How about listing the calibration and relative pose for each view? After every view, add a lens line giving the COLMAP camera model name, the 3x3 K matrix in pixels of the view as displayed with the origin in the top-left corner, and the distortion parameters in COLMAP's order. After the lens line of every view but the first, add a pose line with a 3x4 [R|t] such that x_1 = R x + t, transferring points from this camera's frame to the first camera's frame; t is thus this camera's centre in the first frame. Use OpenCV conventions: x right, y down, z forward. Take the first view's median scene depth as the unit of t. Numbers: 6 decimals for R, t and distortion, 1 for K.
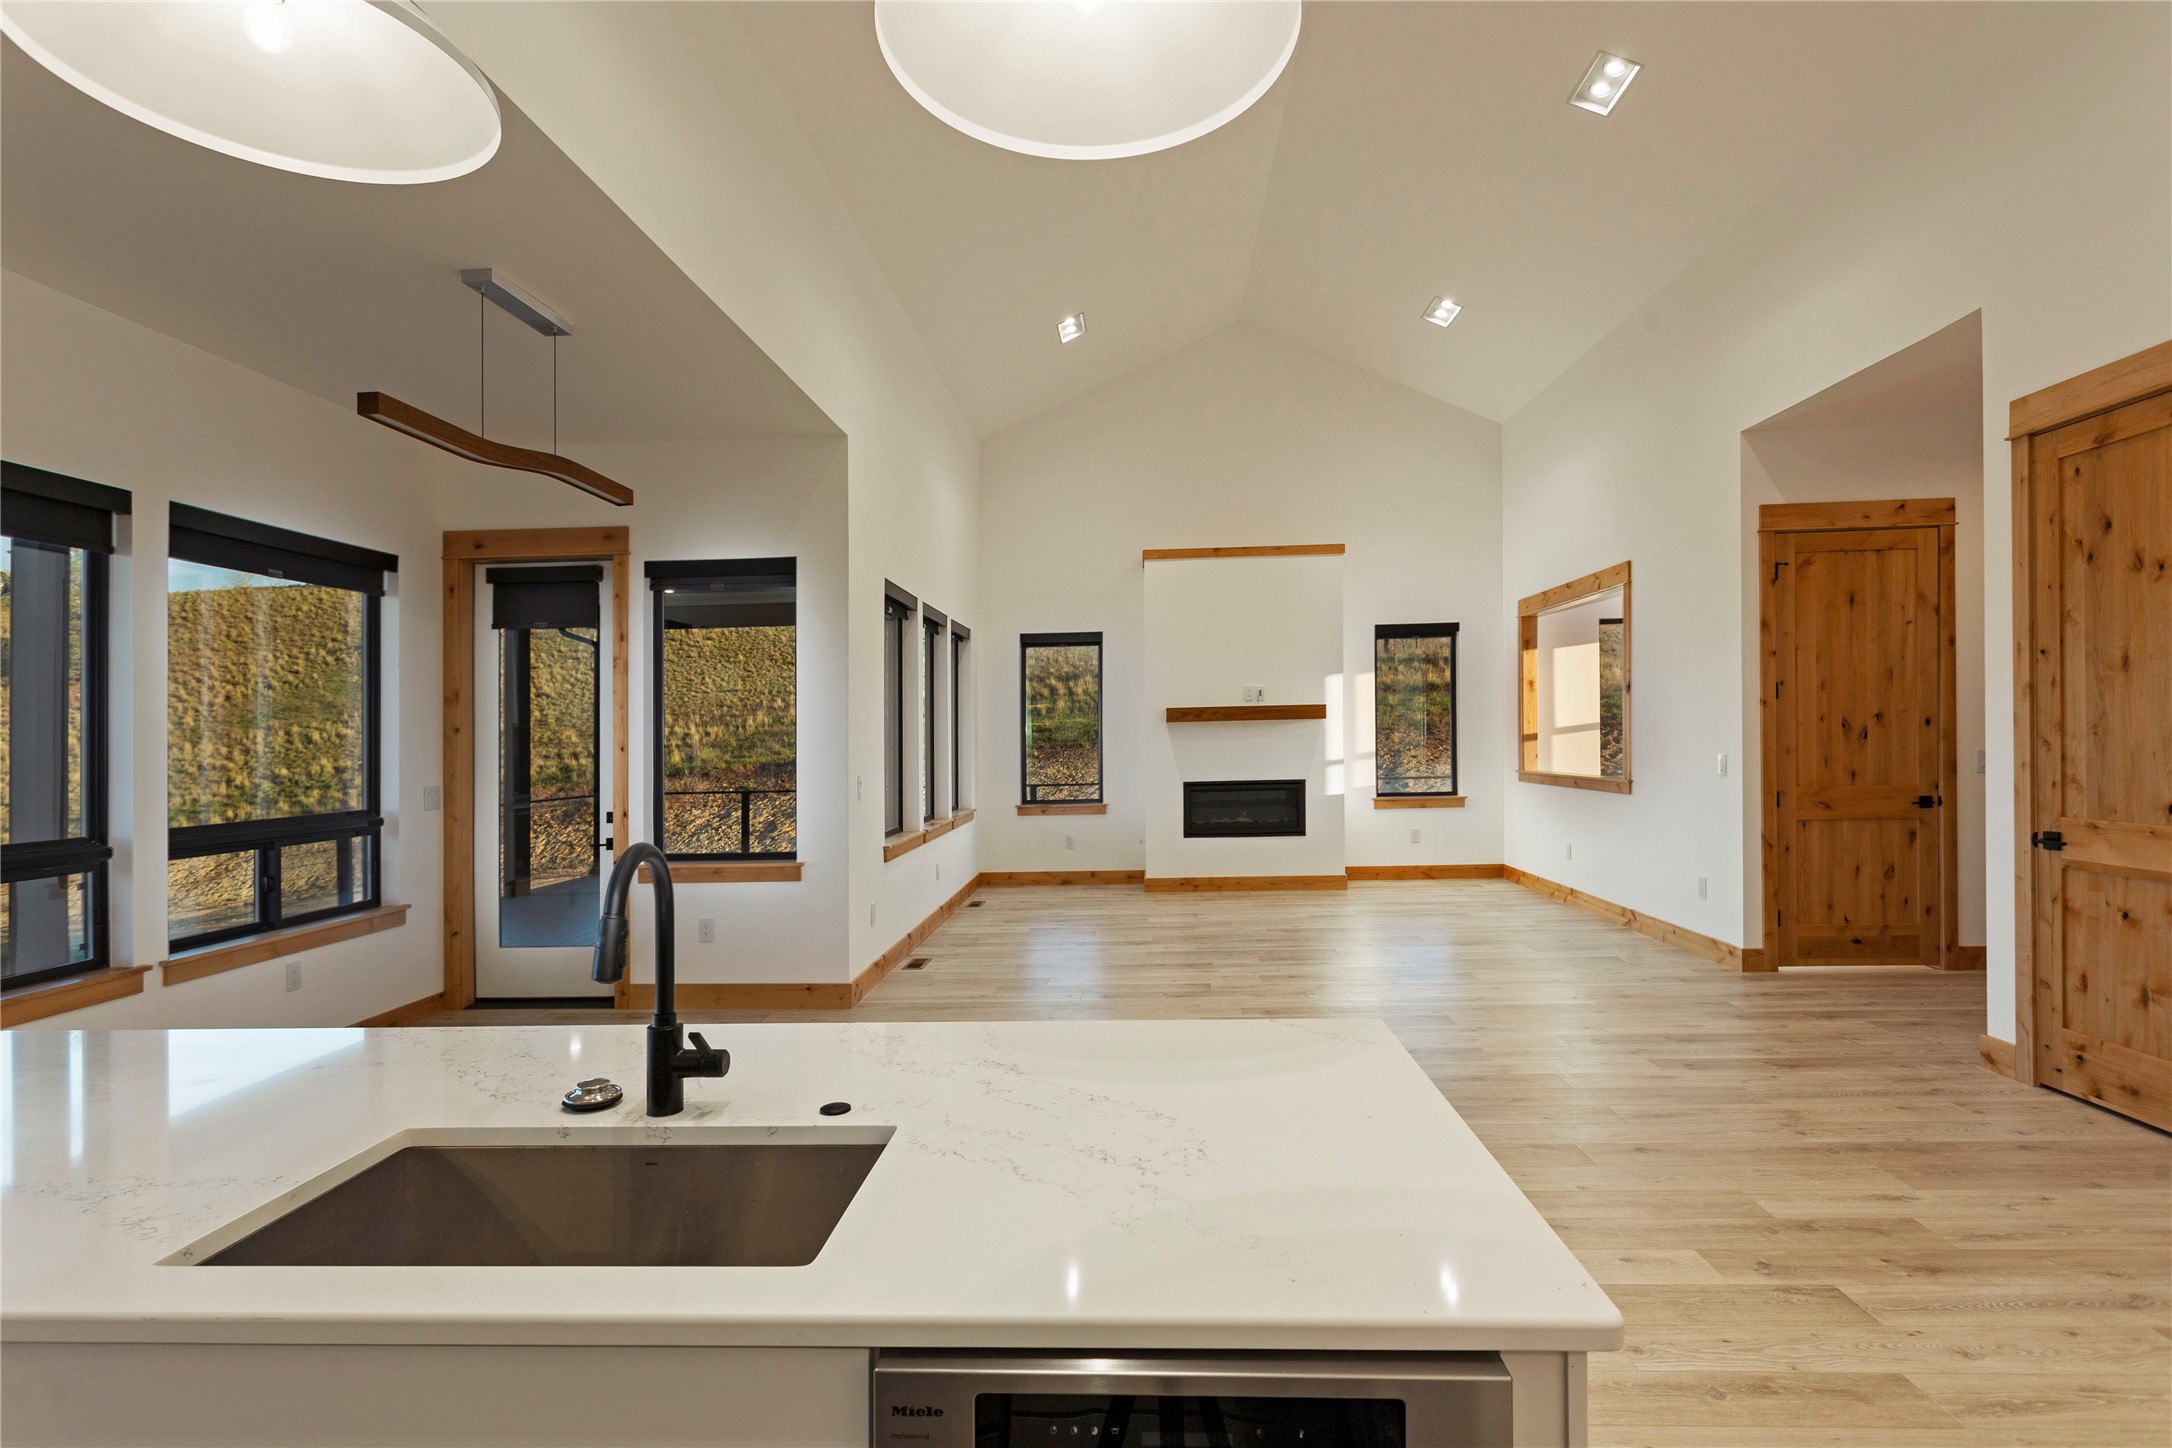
lens RADIAL K [[1123.2, 0, 1167.9], [0, 1123.2, 749.0], [0, 0, 1]] dist [0.003589, 0.000280]
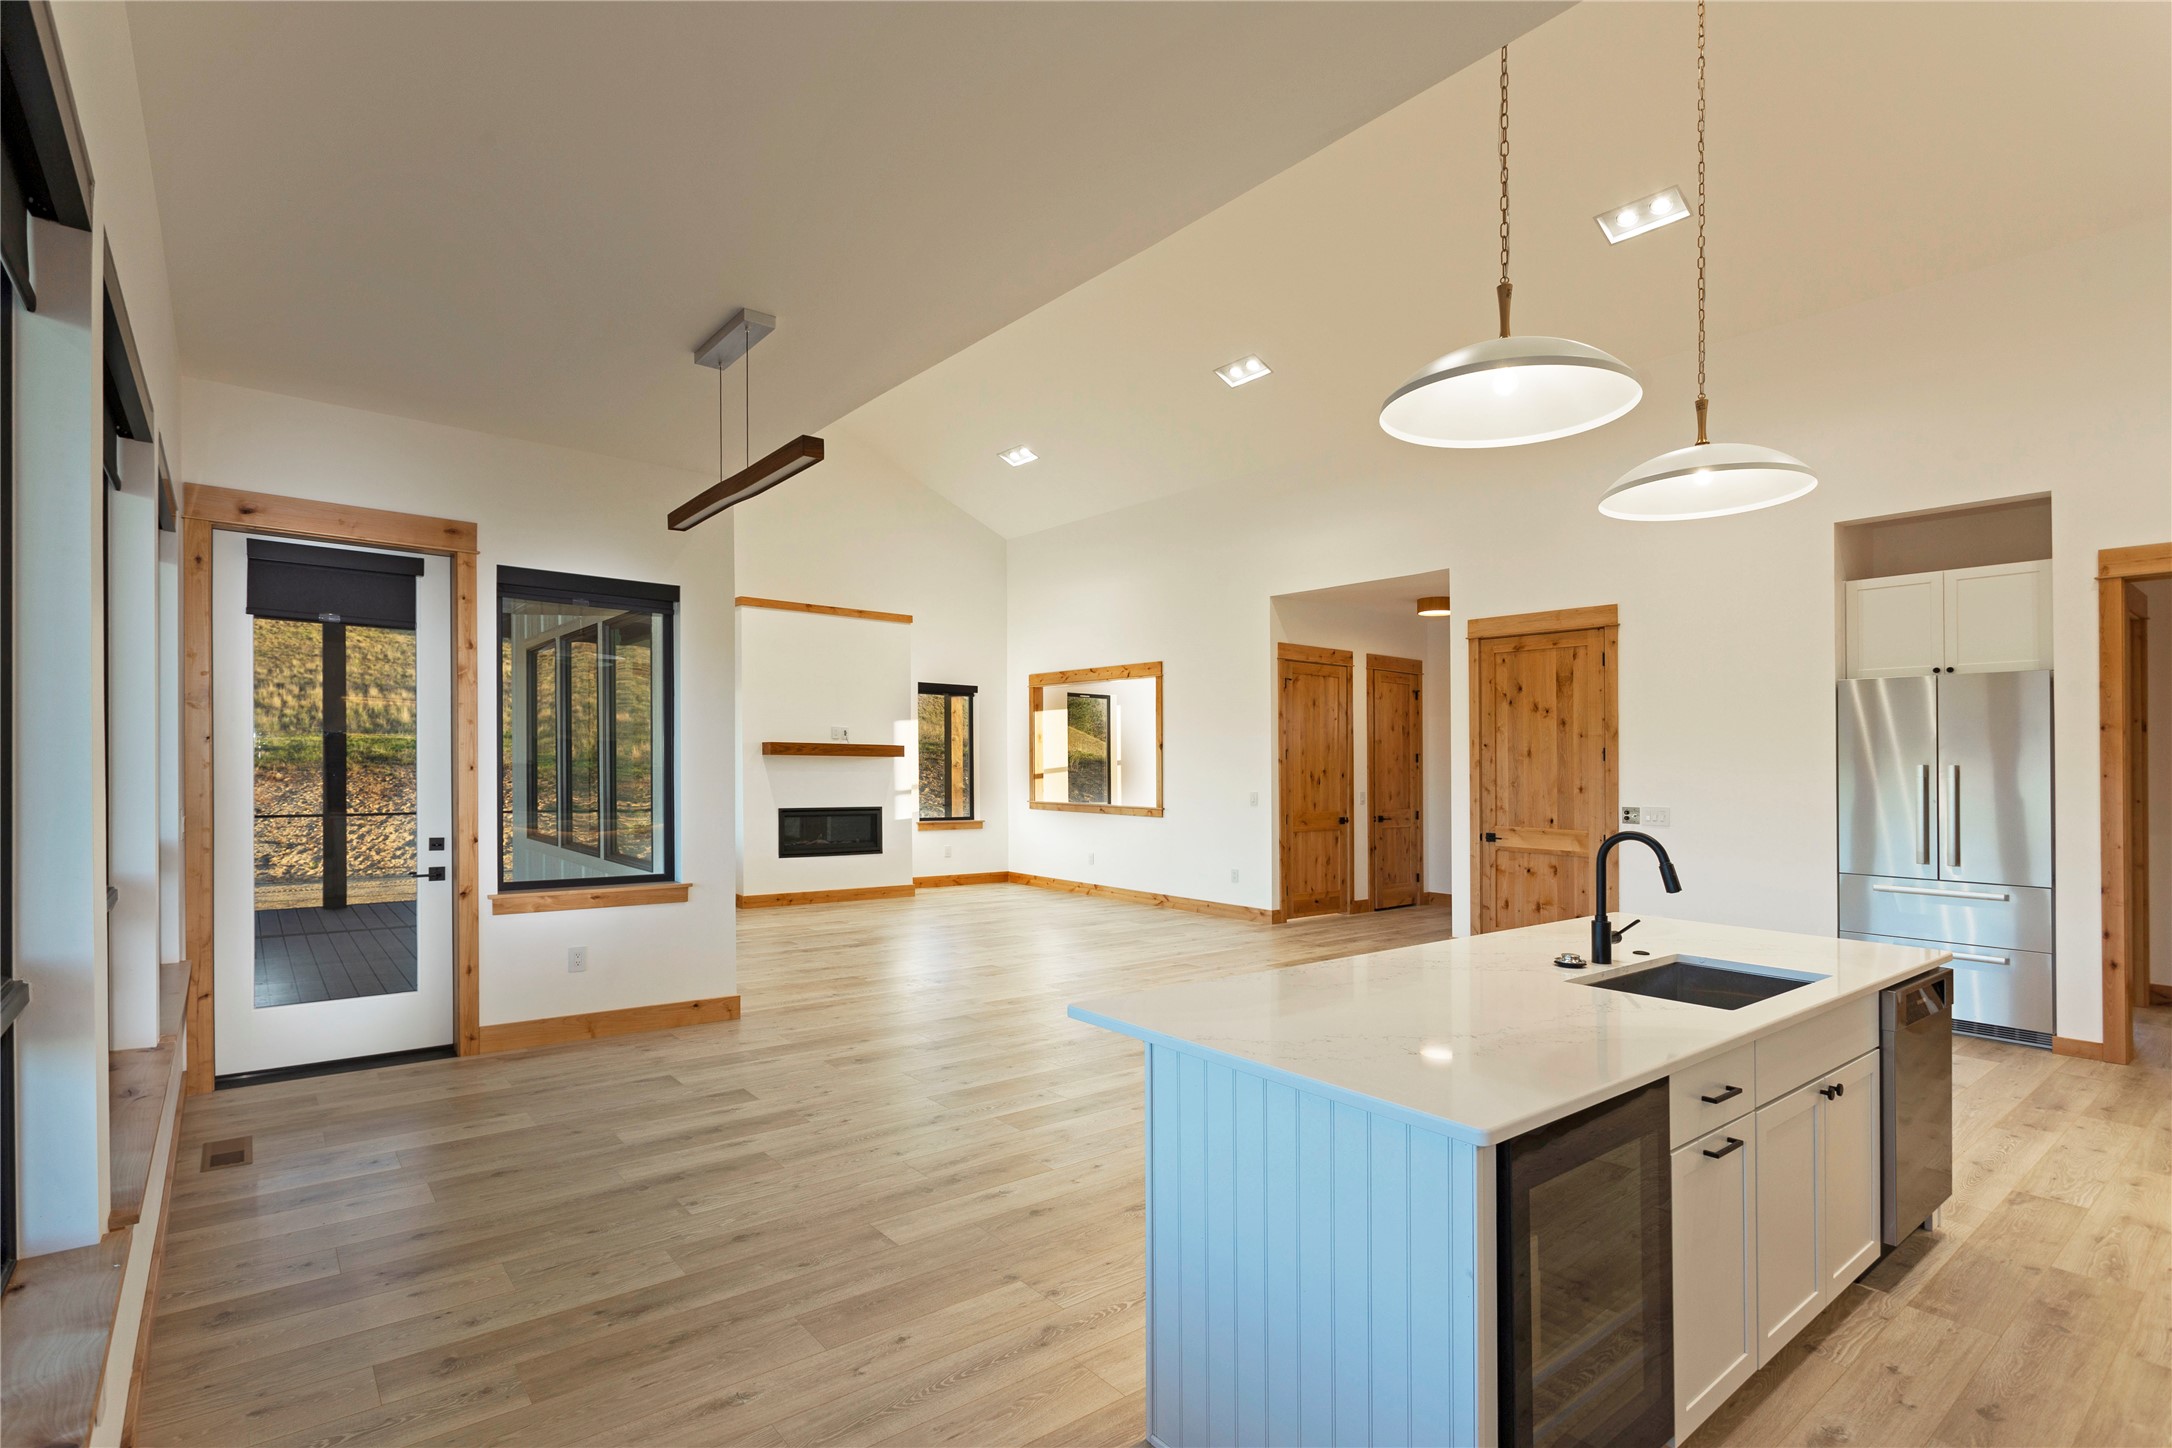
lens RADIAL K [[1017.2, 0, 1083.6], [0, 1017.2, 771.2], [0, 0, 1]] dist [0.008214, 0.000505]
pose [[0.749801, 0.027676, 0.661084, -0.682222], [-0.021361, 0.999617, -0.017620, 0.006061], [-0.661318, -0.000909, 0.750105, 0.062321]]
